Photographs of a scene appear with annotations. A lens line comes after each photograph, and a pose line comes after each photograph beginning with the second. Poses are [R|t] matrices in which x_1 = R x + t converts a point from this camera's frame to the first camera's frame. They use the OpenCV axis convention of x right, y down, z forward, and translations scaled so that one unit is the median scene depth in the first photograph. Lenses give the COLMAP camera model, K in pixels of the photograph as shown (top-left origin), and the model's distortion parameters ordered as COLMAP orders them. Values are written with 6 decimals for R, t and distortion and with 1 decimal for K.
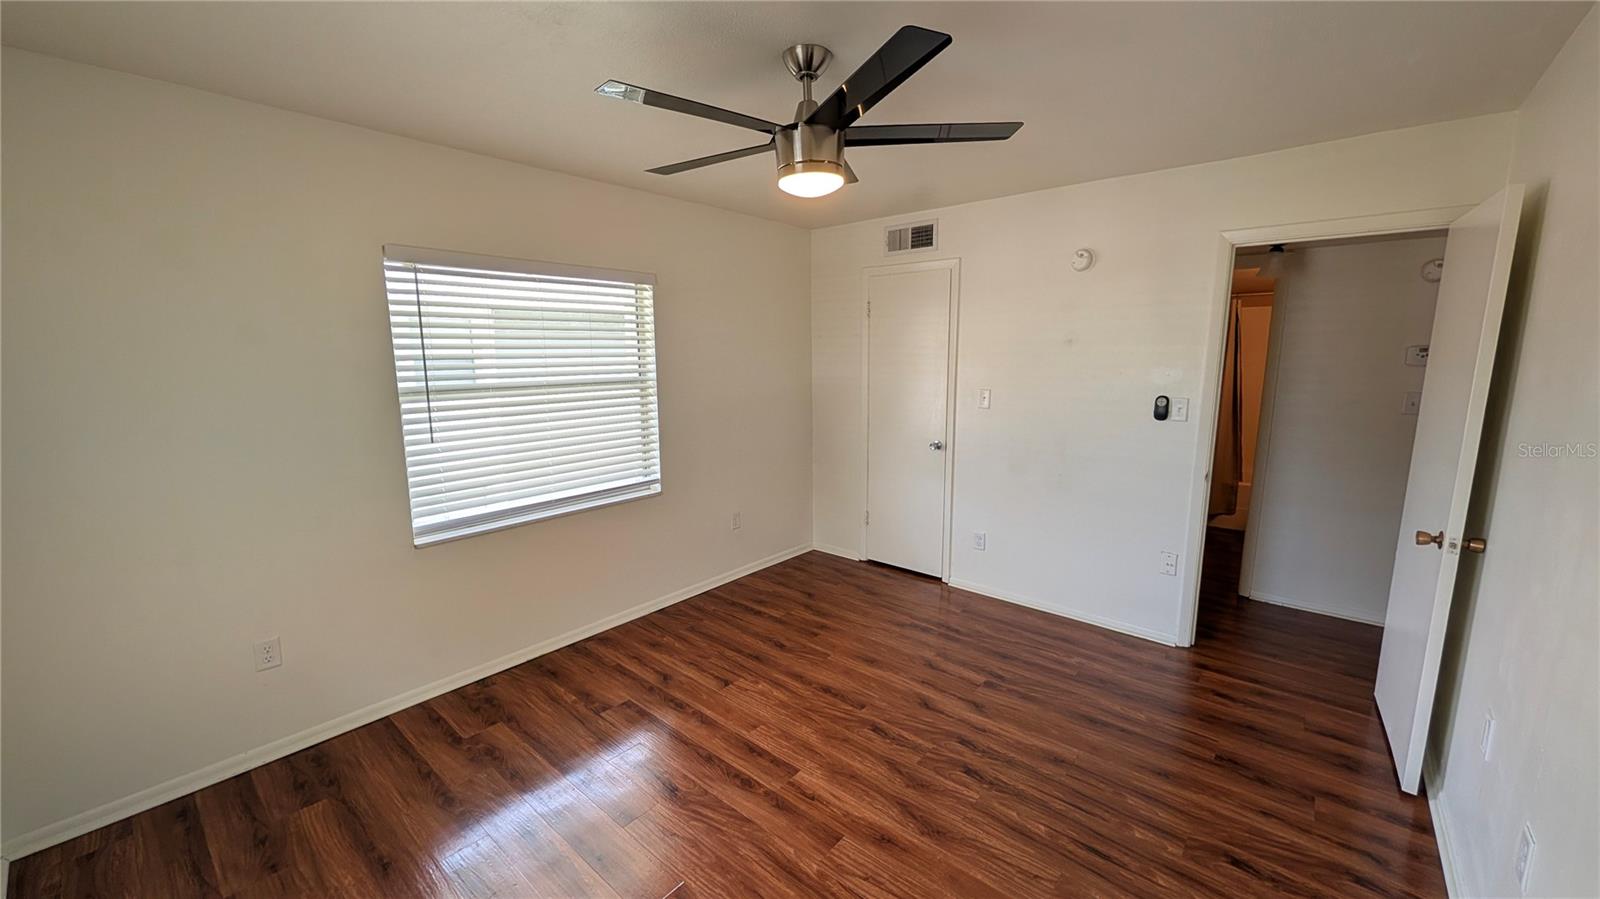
lens RADIAL K [[616.0, 0, 804.6], [0, 616.0, 451.0], [0, 0, 1]] dist [0.002217, 0.000700]
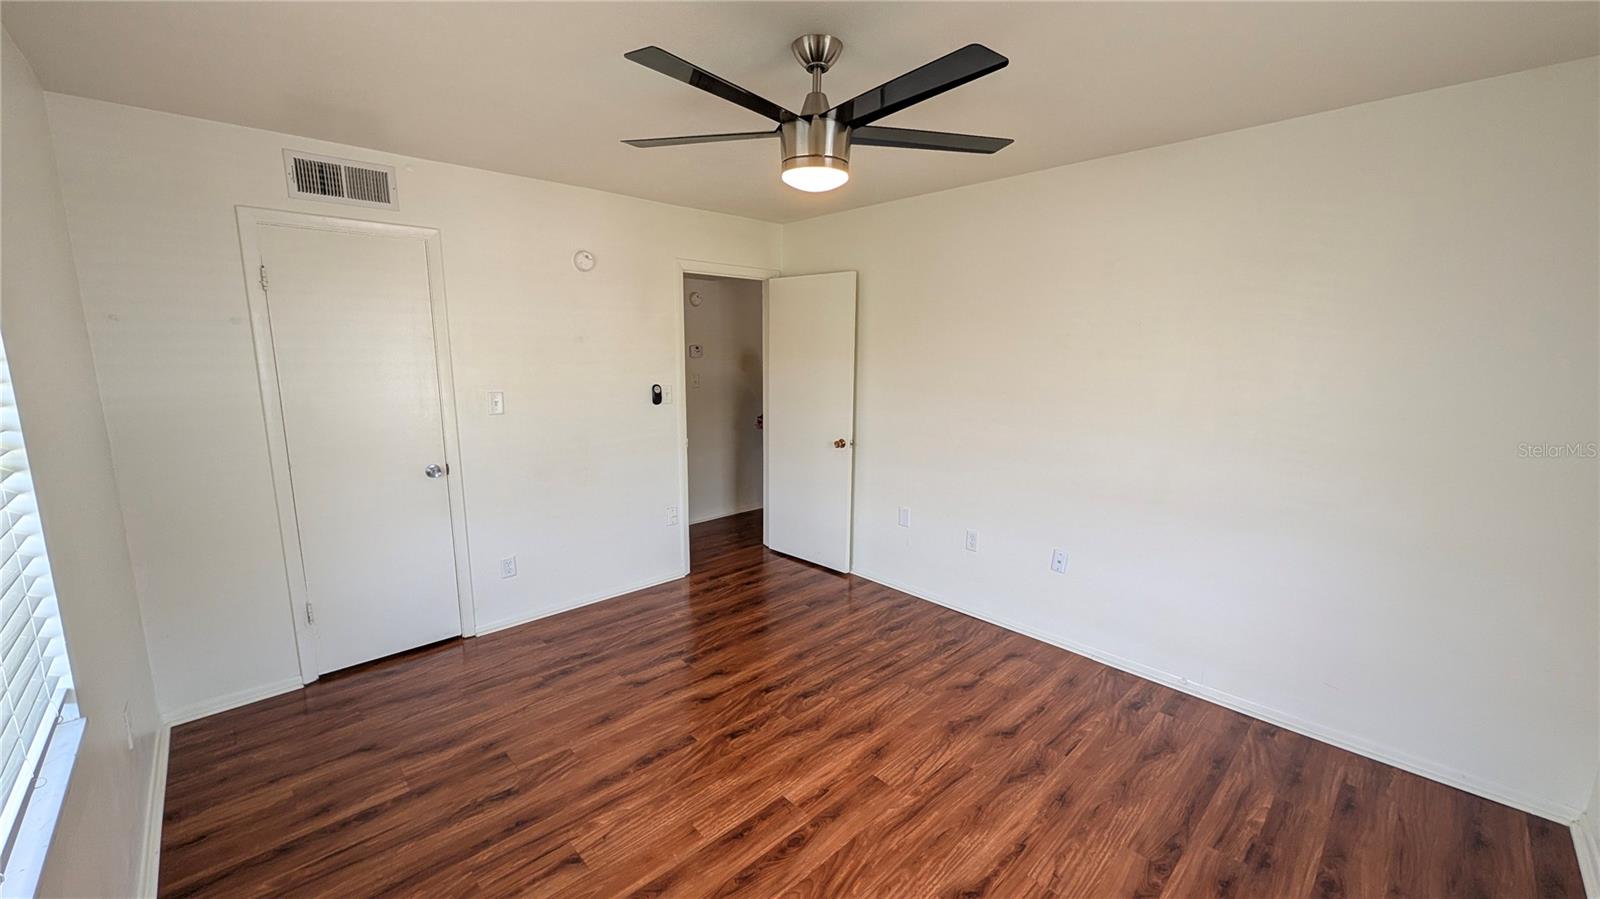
lens RADIAL K [[616.0, 0, 799.1], [0, 616.0, 451.7], [0, 0, 1]] dist [0.002217, 0.000700]
pose [[0.104249, -0.163254, 0.981061, -0.655163], [0.156579, 0.976828, 0.145912, -0.098844], [-0.982148, 0.138402, 0.127396, 0.612750]]
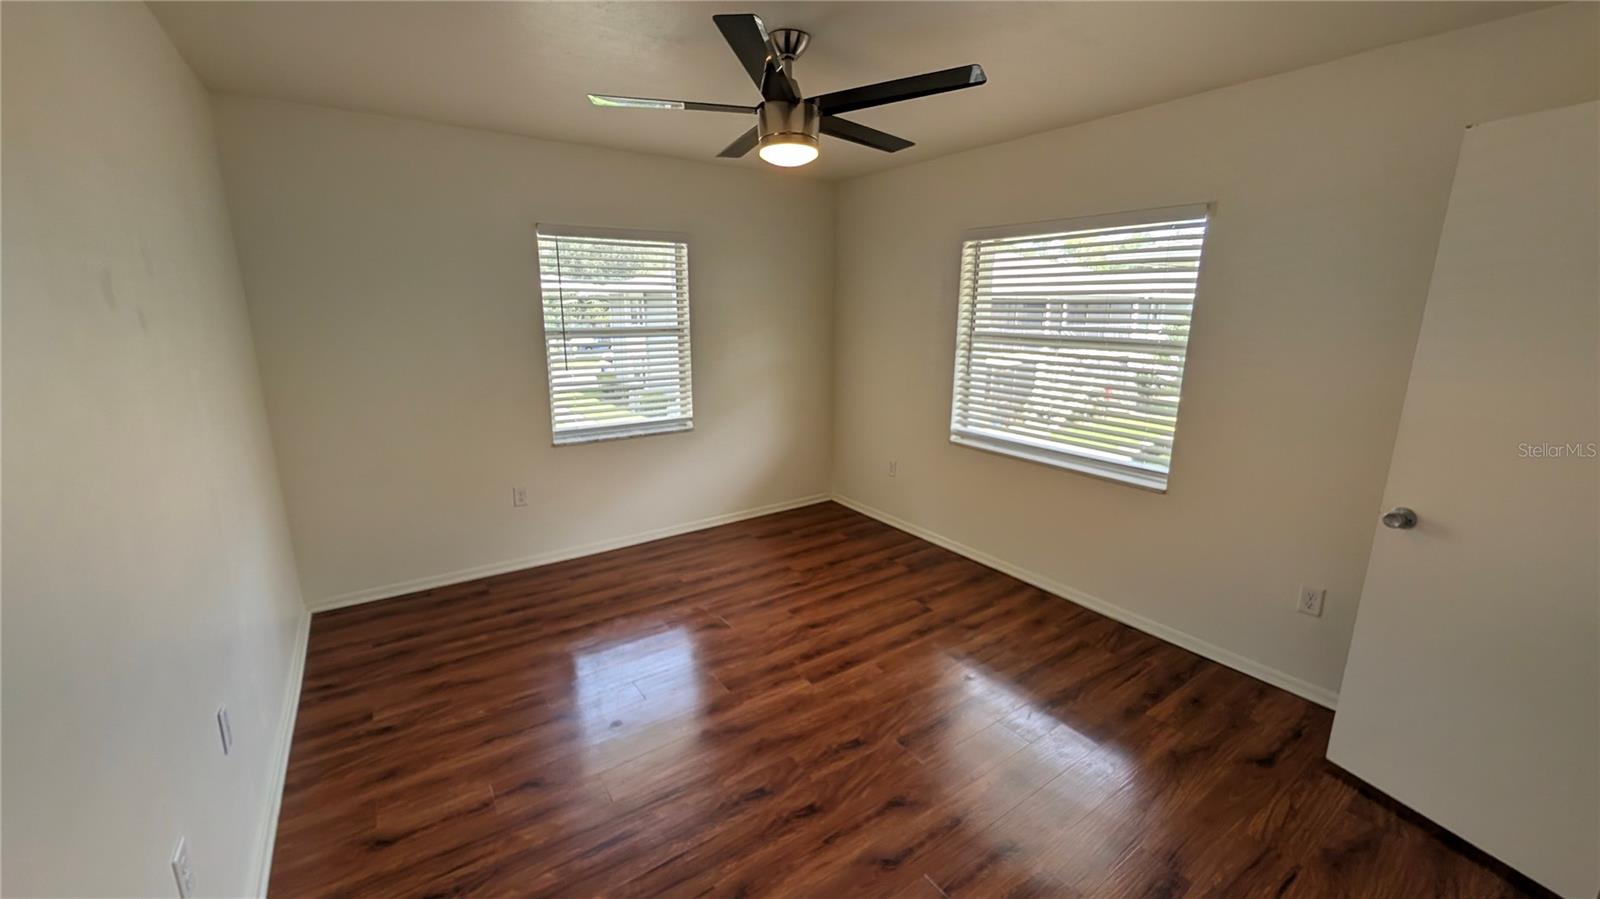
lens RADIAL K [[616.0, 0, 798.5], [0, 616.0, 449.6], [0, 0, 1]] dist [0.002217, 0.000700]
pose [[-0.259292, 0.225309, -0.939150, 0.749847], [-0.162047, 0.948473, 0.272285, -0.147645], [0.952107, 0.222788, -0.209421, 0.872628]]
